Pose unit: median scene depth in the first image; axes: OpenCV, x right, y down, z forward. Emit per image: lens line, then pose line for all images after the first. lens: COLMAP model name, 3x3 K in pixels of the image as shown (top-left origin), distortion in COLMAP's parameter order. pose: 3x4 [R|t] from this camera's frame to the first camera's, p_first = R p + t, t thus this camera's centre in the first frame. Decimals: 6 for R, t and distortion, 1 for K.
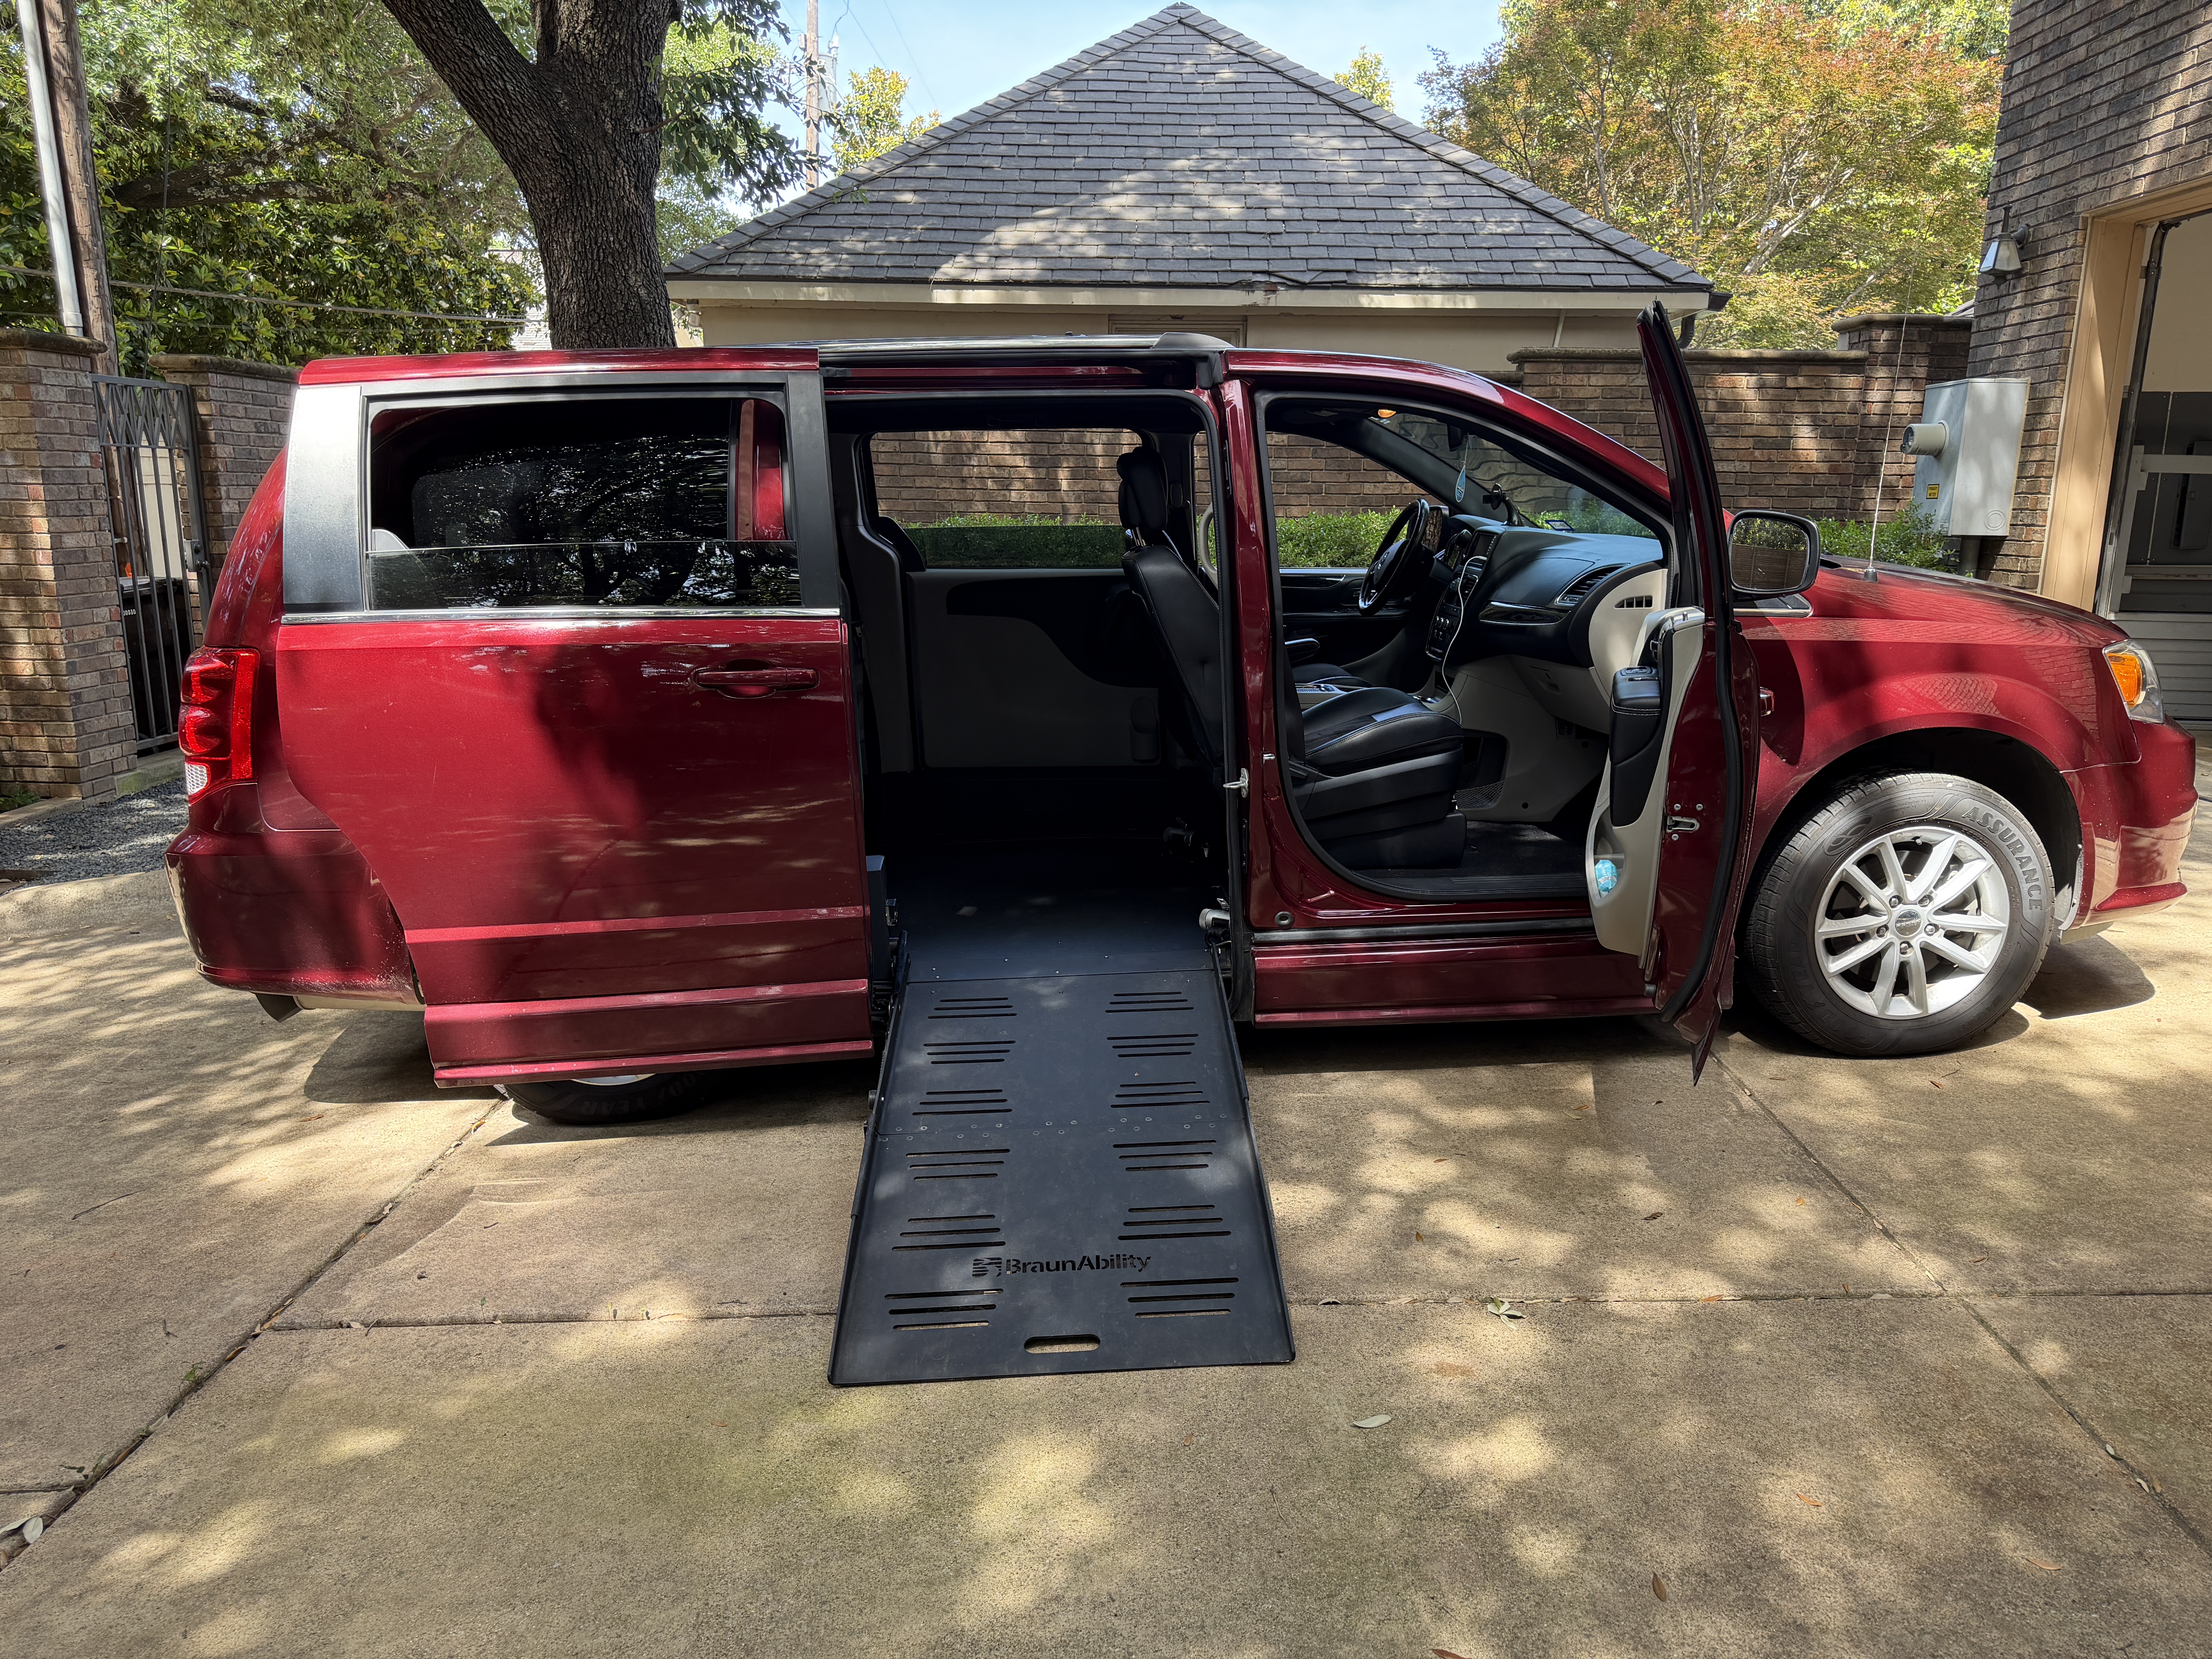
lens RADIAL K [[1554.9, 0, 1124.5], [0, 1554.9, 845.0], [0, 0, 1]] dist [0.035438, -0.035141]
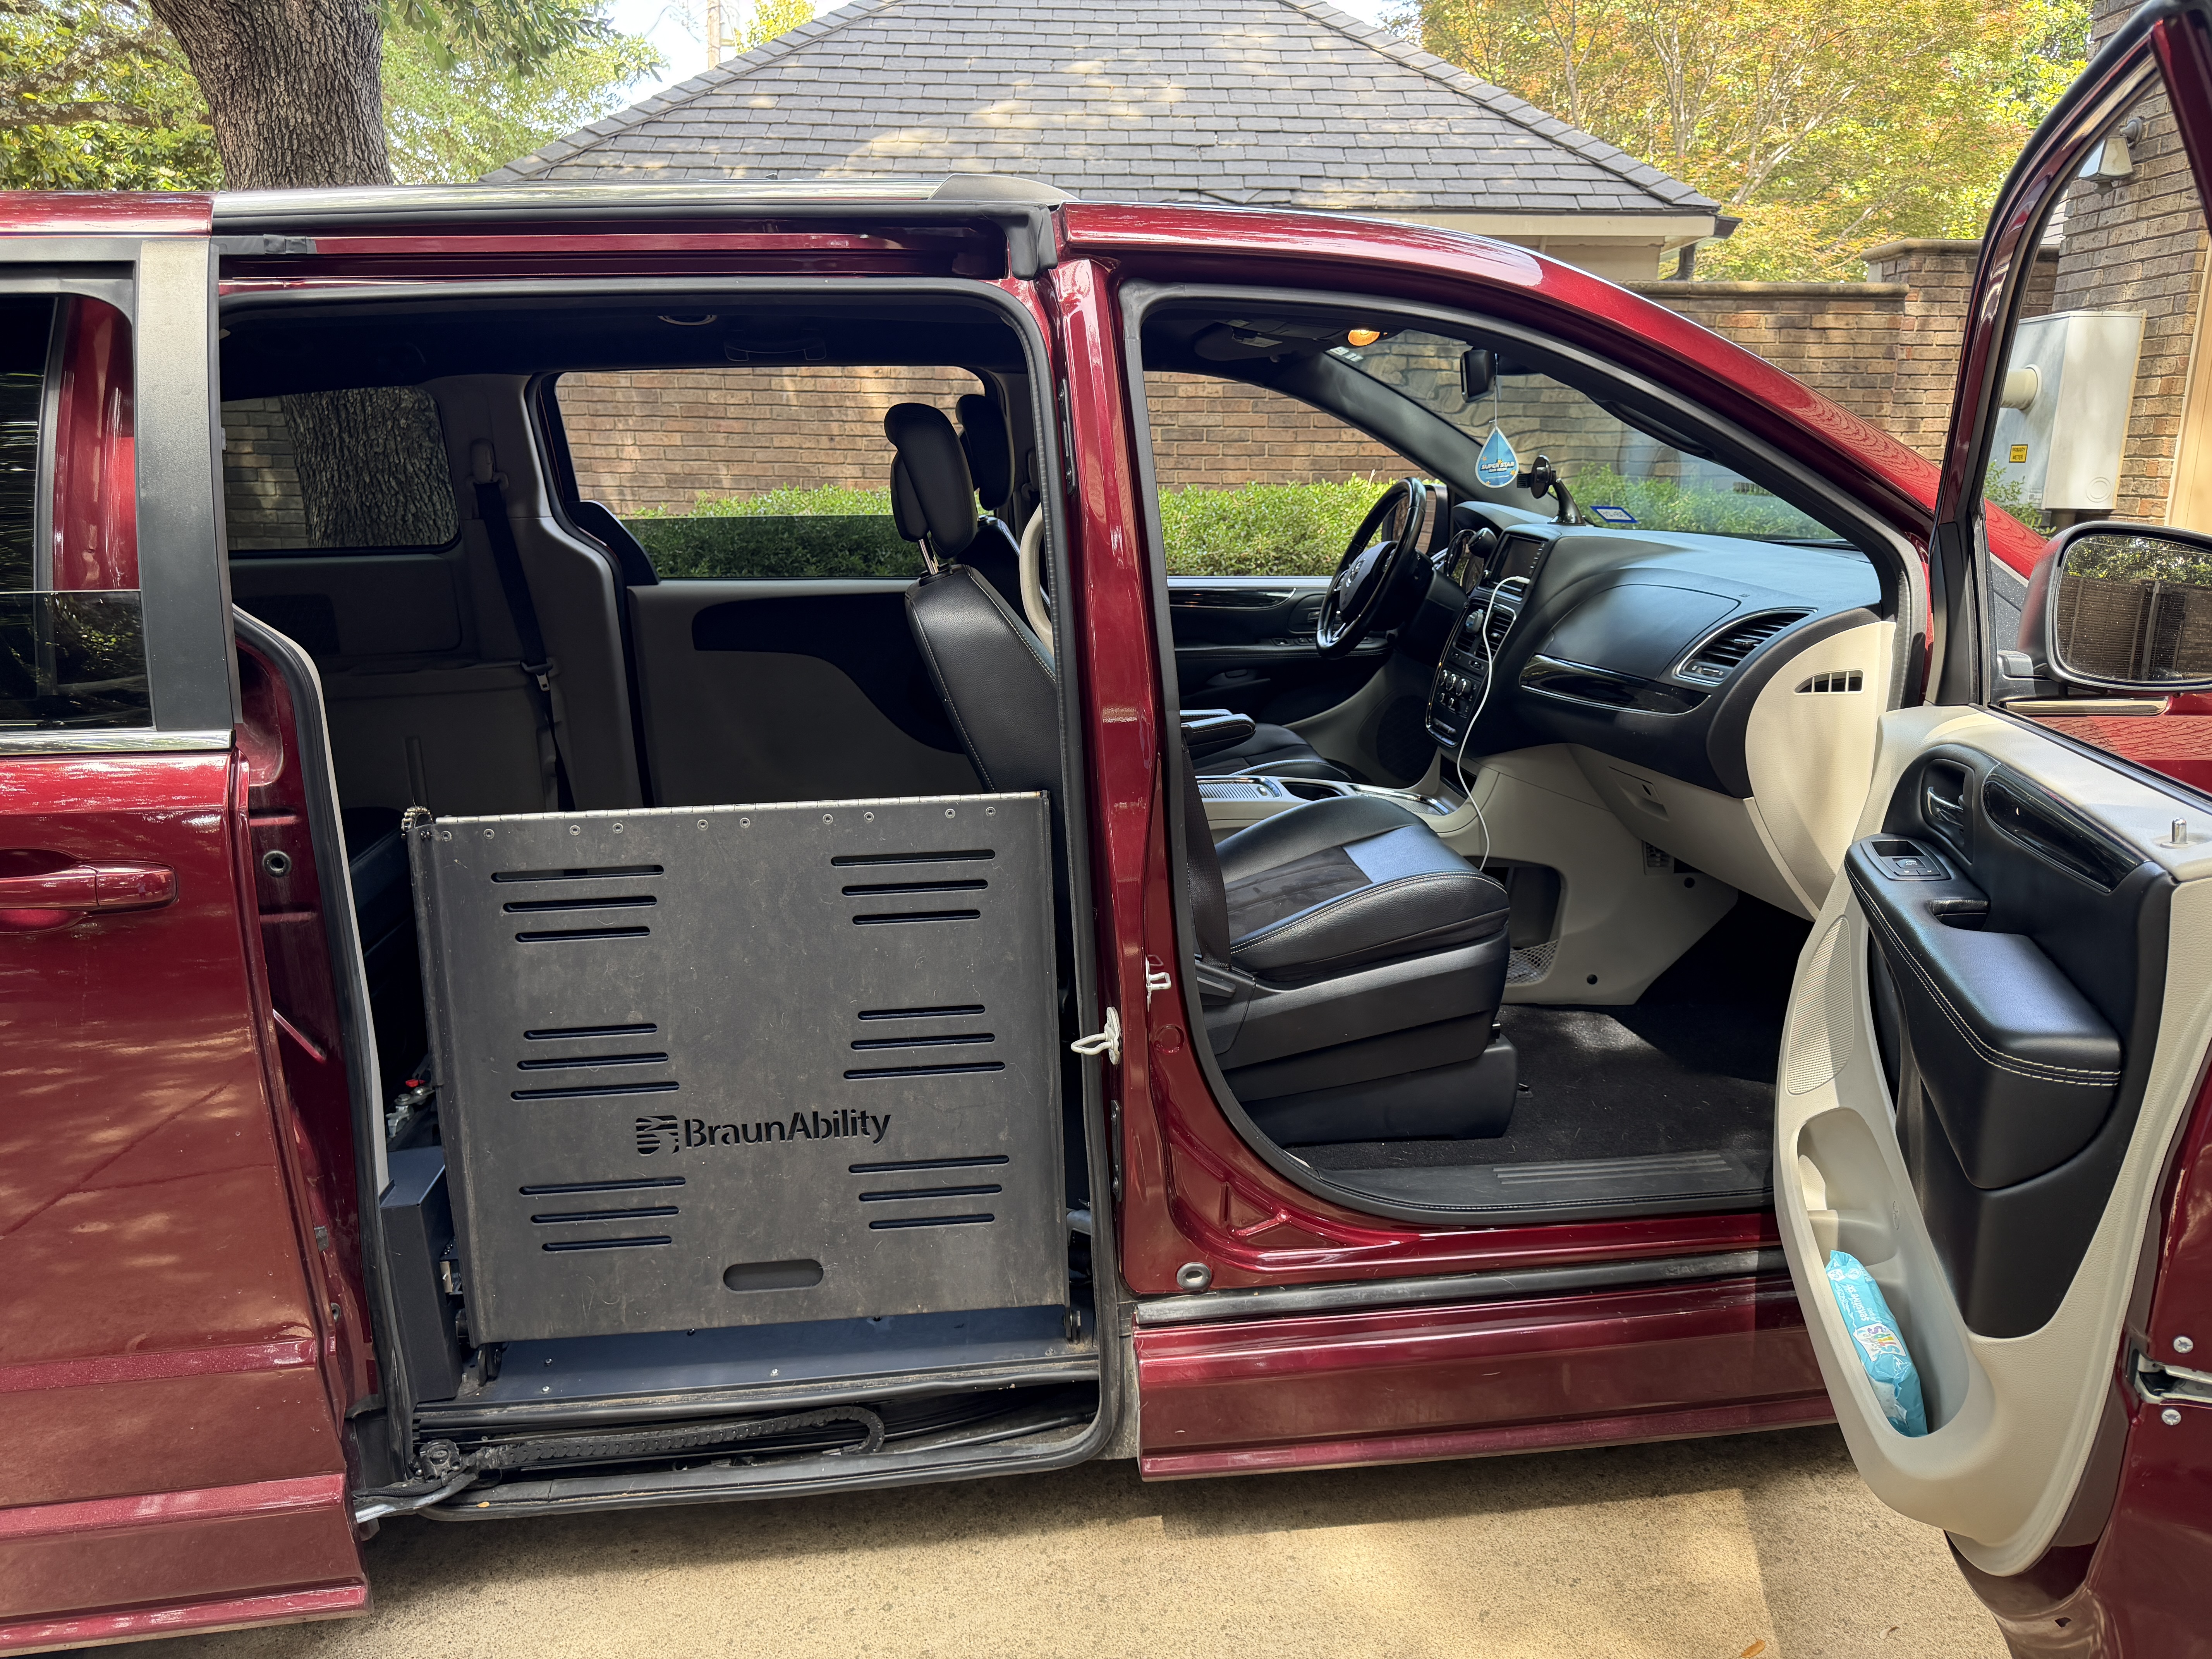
lens RADIAL K [[1554.9, 0, 1141.1], [0, 1554.9, 823.1], [0, 0, 1]] dist [0.035438, -0.035141]
pose [[0.999014, -0.013476, 0.042304, 0.029324], [0.012875, 0.999812, 0.014466, -0.053467], [-0.042491, -0.013908, 0.999000, 0.213831]]
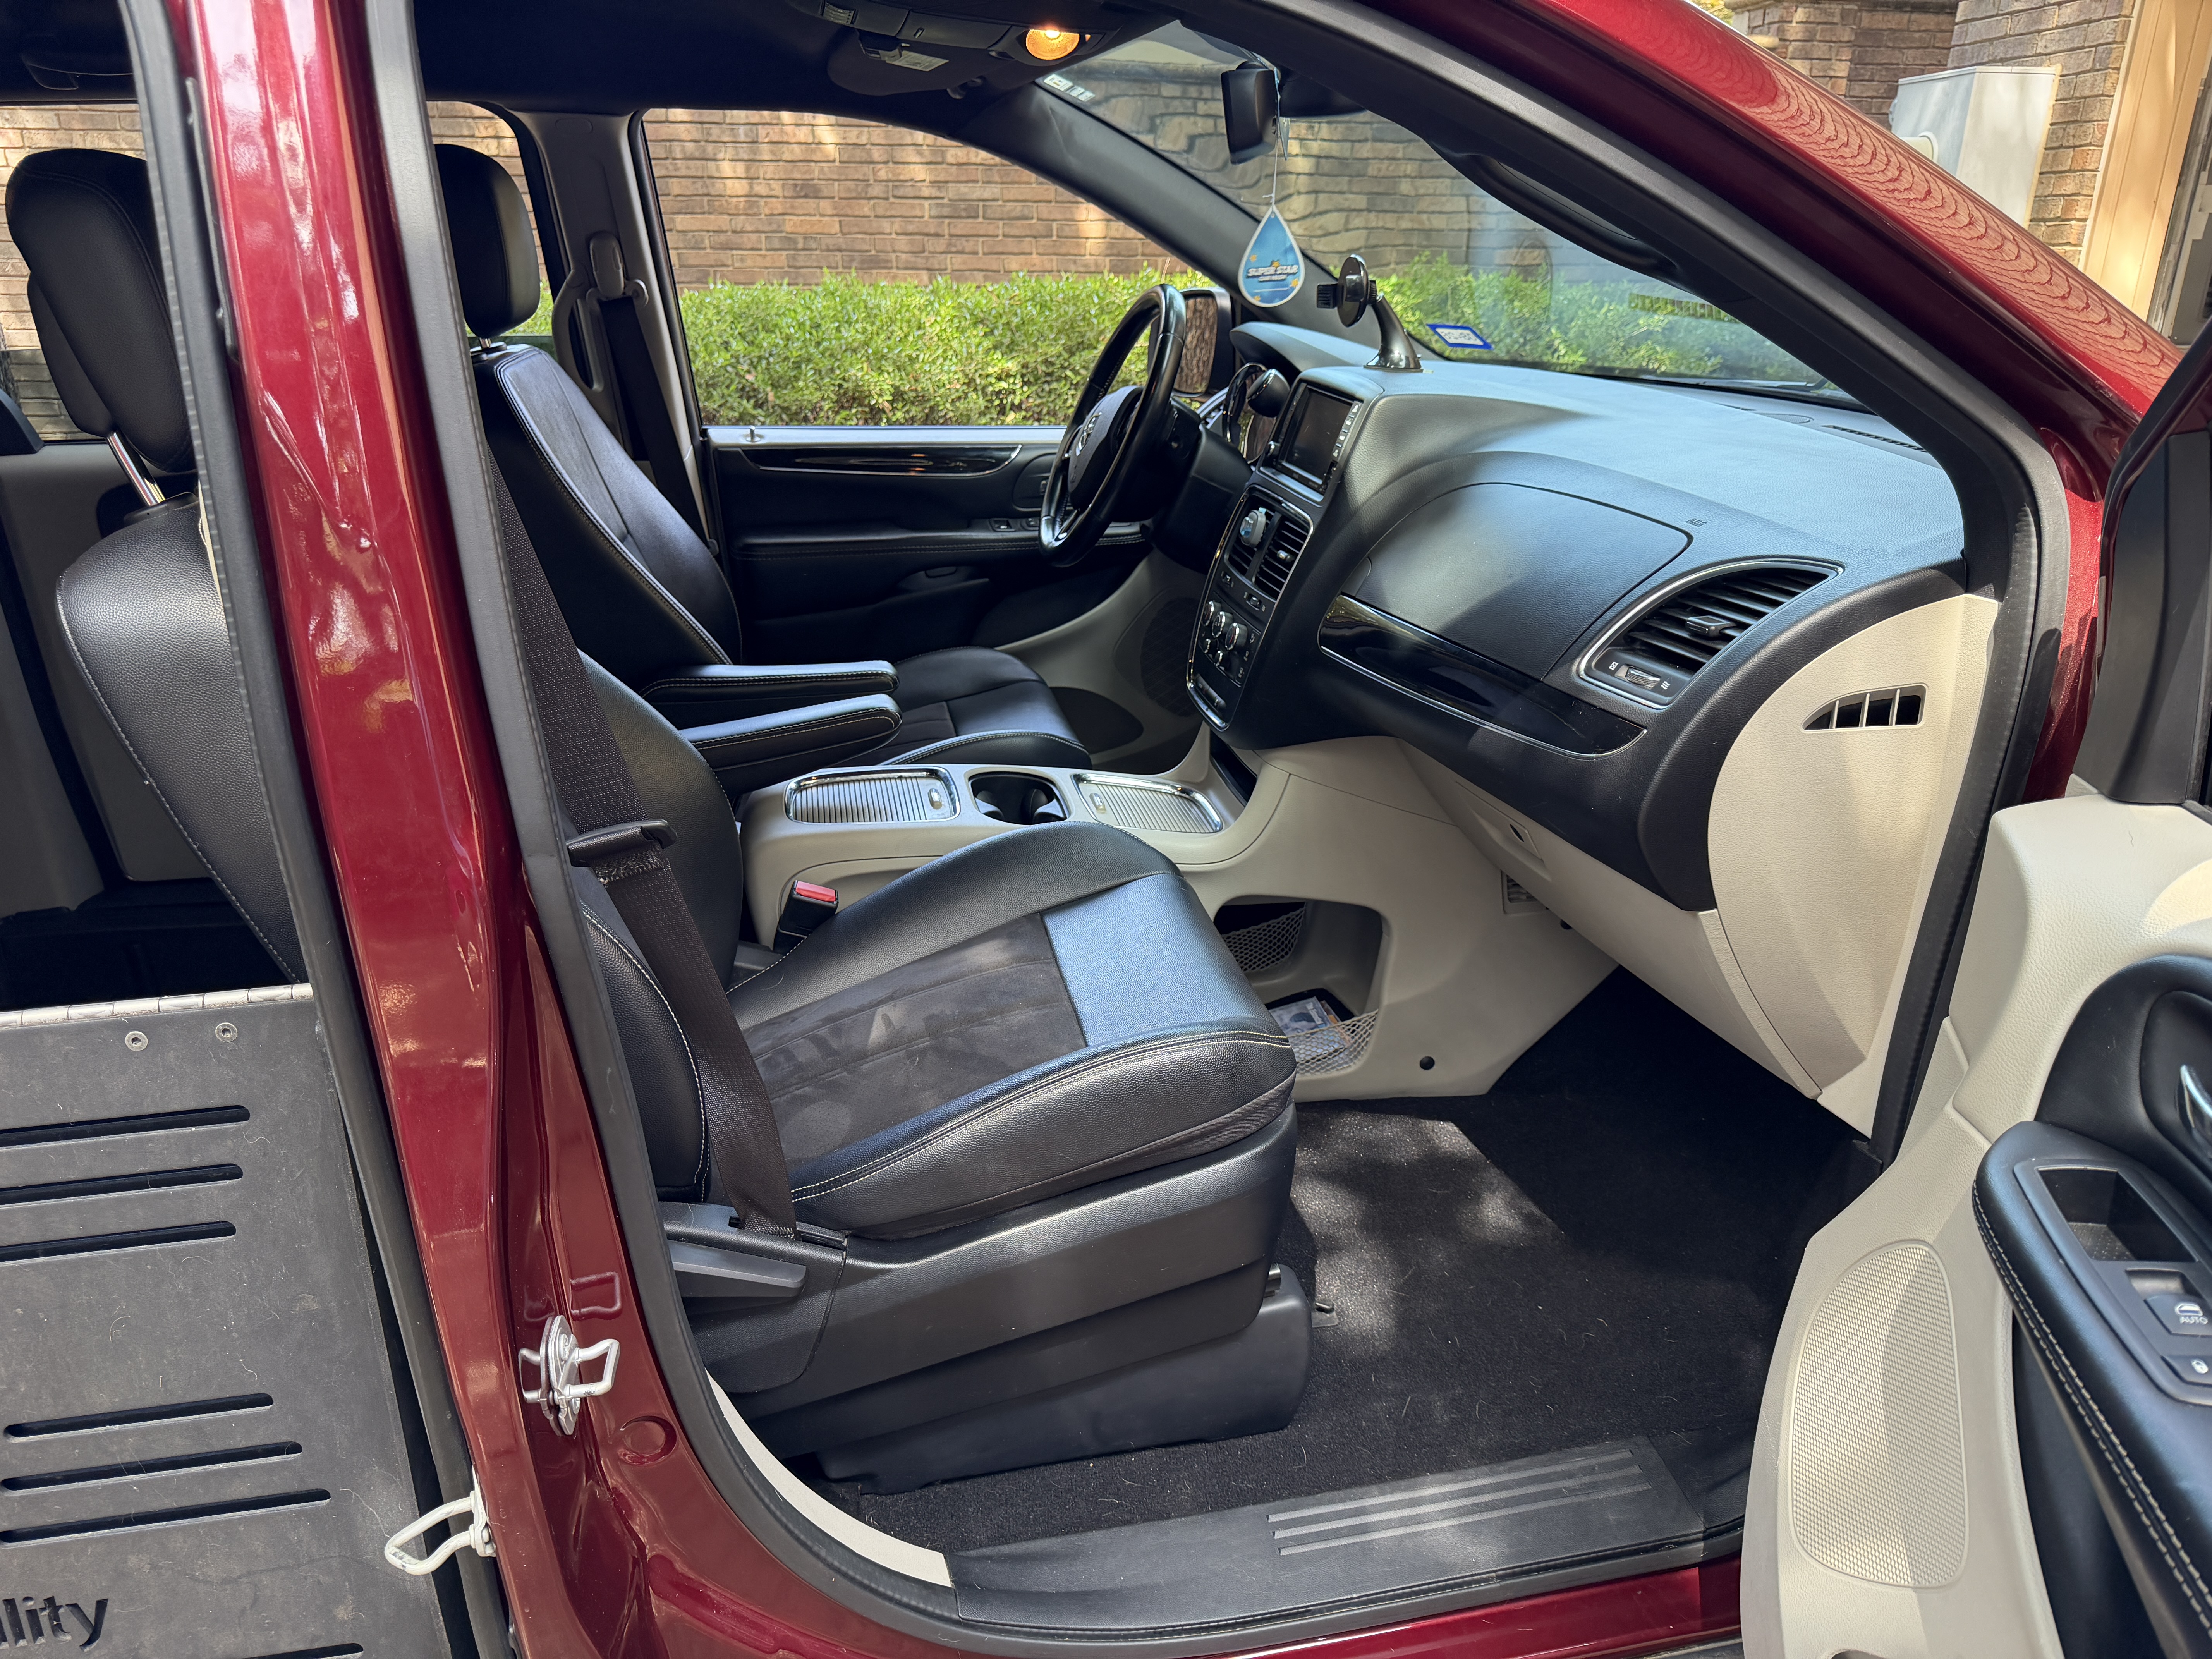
lens RADIAL K [[1554.9, 0, 1153.0], [0, 1554.9, 860.7], [0, 0, 1]] dist [0.035438, -0.035141]
pose [[0.987689, -0.057010, 0.145673, 0.068641], [0.032332, 0.985516, 0.166473, -0.082216], [-0.153054, -0.159714, 0.975226, 0.333490]]
